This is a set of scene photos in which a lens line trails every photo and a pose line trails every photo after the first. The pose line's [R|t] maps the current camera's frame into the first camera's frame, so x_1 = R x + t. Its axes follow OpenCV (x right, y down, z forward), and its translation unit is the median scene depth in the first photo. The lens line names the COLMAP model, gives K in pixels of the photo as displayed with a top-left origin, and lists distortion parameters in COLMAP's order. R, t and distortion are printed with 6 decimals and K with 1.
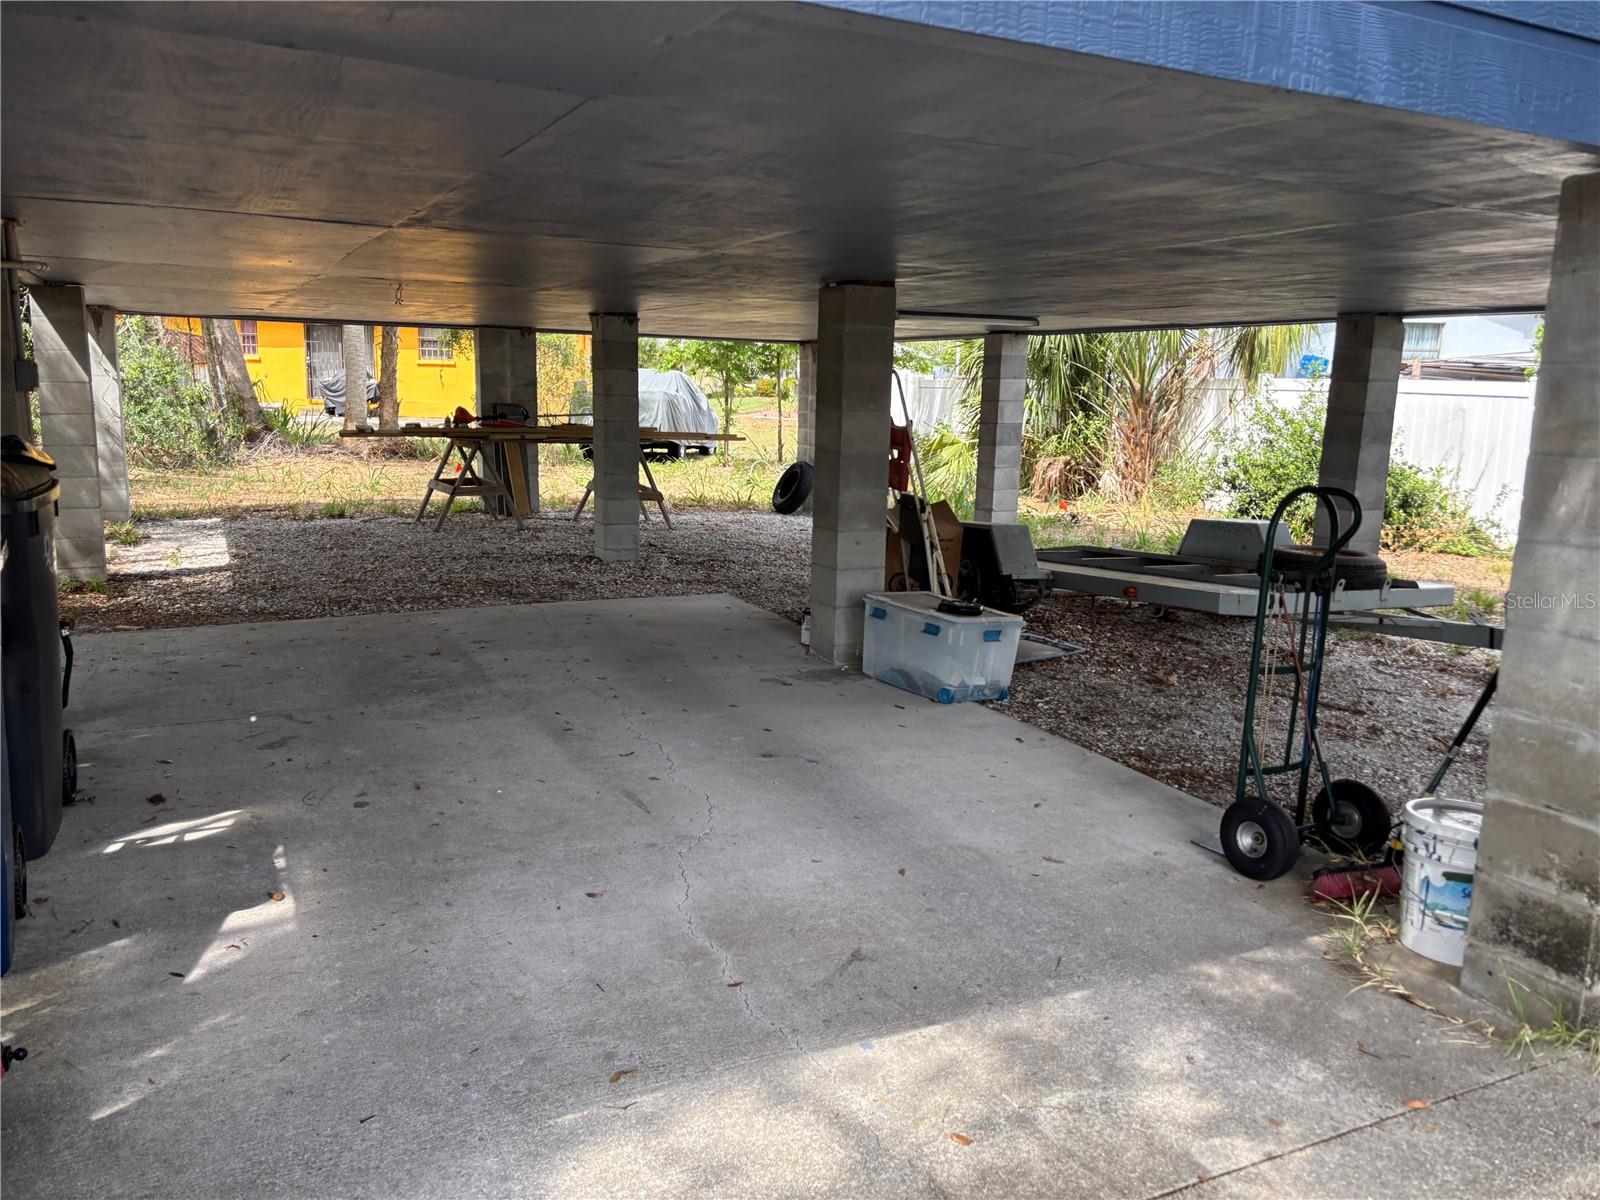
lens RADIAL K [[1329.9, 0, 800.0], [0, 1329.9, 600.0], [0, 0, 1]] dist [-0.003056, -0.002877]
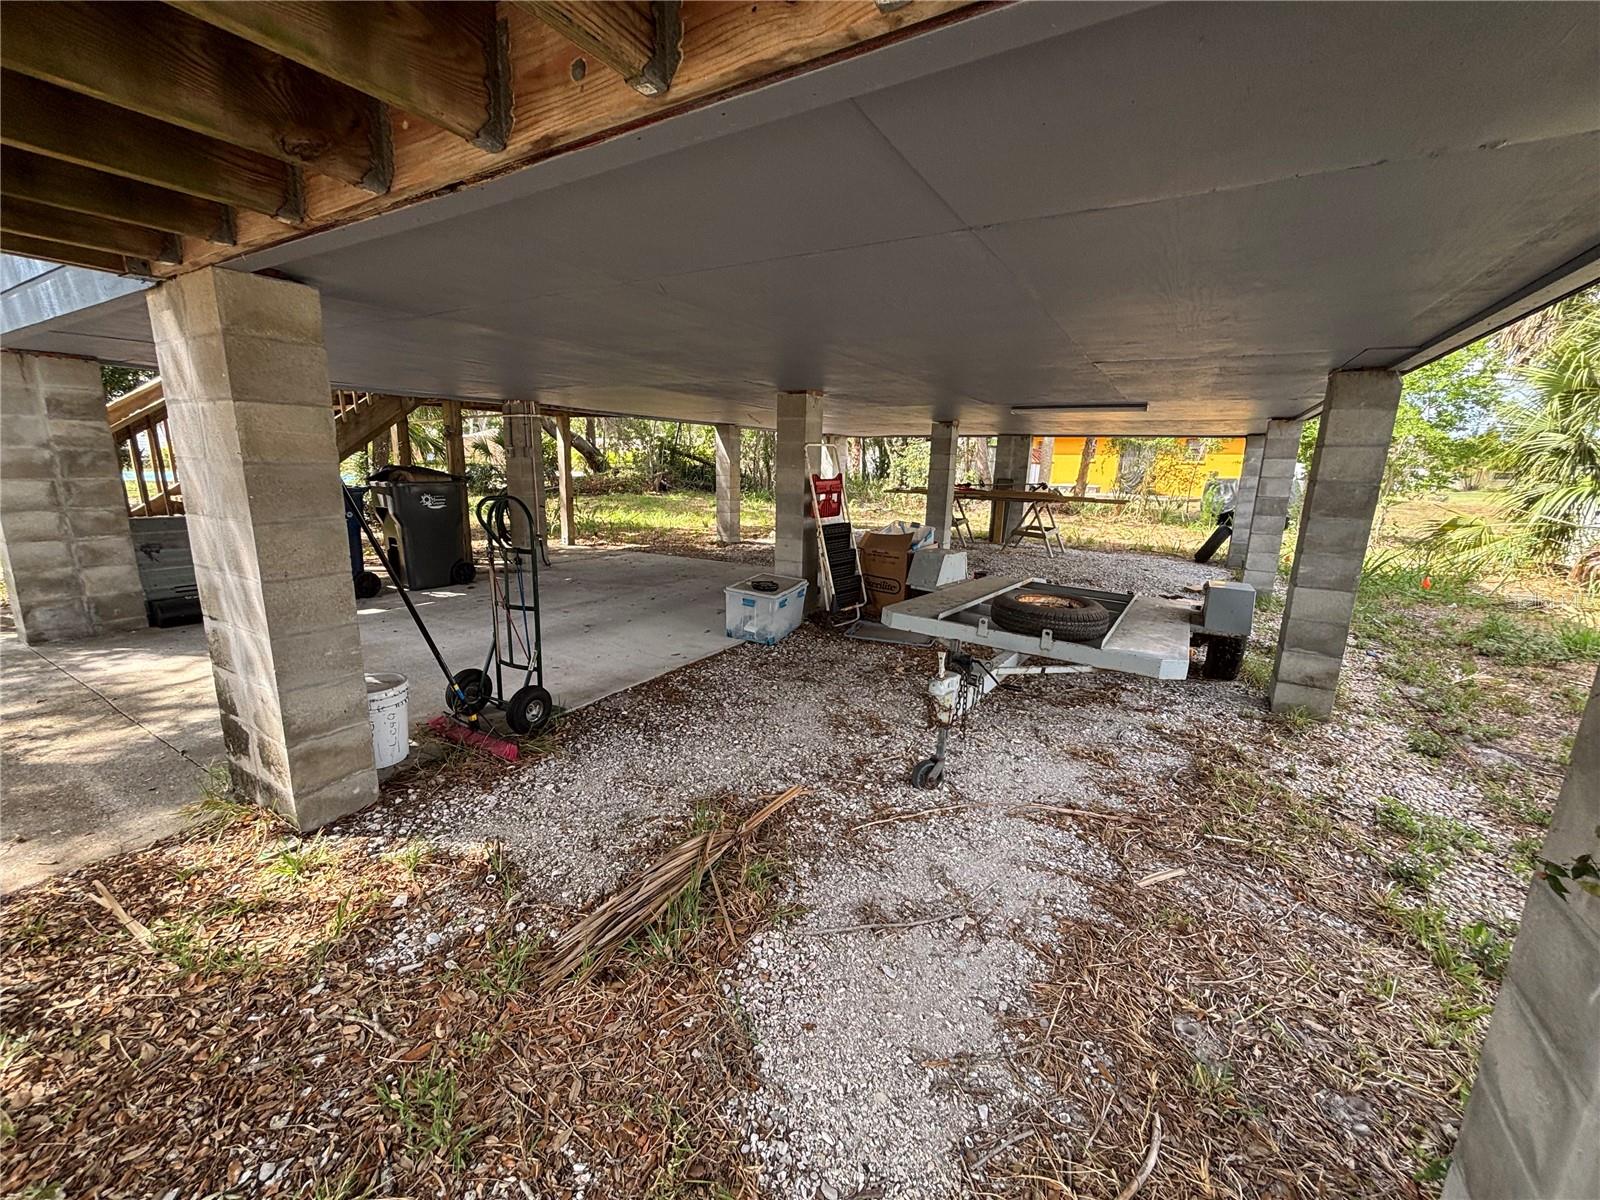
lens RADIAL K [[649.5, 0, 800.0], [0, 649.5, 600.0], [0, 0, 1]] dist [0.009045, -0.000202]
pose [[0.506956, 0.182544, -0.842421, 0.580284], [-0.145926, 0.981387, 0.124840, -0.064086], [0.849530, 0.059642, 0.524158, 0.373432]]
